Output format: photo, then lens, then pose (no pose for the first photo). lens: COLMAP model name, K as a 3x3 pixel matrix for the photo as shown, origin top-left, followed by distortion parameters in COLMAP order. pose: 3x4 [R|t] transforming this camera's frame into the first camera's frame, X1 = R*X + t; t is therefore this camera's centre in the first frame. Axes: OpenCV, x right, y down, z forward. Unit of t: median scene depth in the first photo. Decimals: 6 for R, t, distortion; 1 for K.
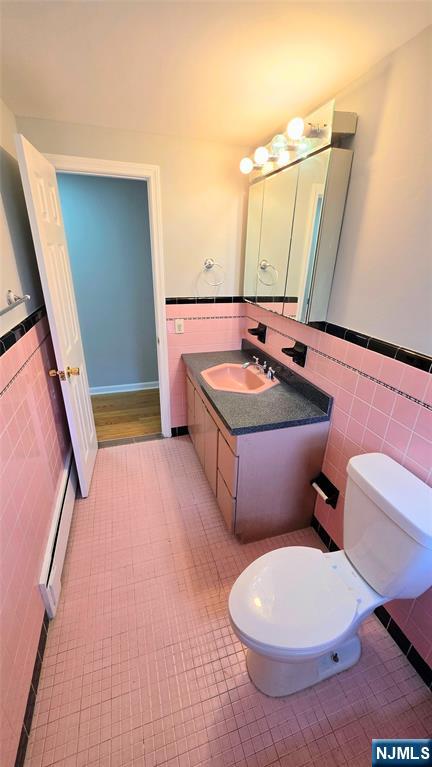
lens RADIAL K [[306.1, 0, 216.0], [0, 306.1, 383.5], [0, 0, 1]] dist [0.000002, 0.000014]
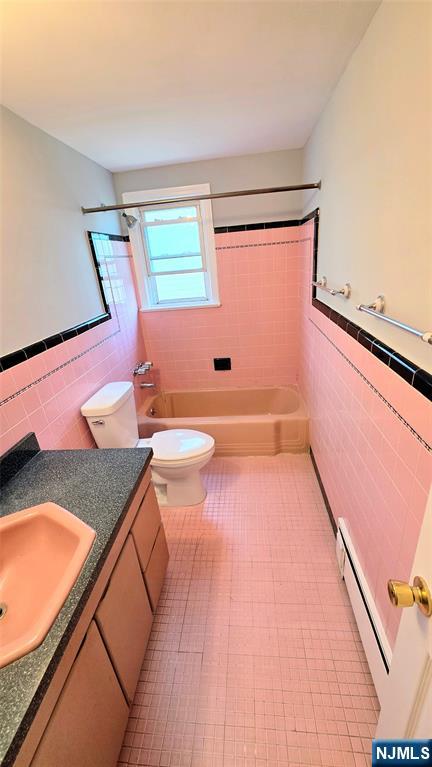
lens RADIAL K [[306.1, 0, 216.0], [0, 306.1, 383.5], [0, 0, 1]] dist [0.000002, 0.000014]
pose [[-0.924067, -0.092180, 0.370949, -0.409730], [0.206868, 0.695455, 0.688148, -0.529209], [-0.321412, 0.712632, -0.623578, 1.235960]]
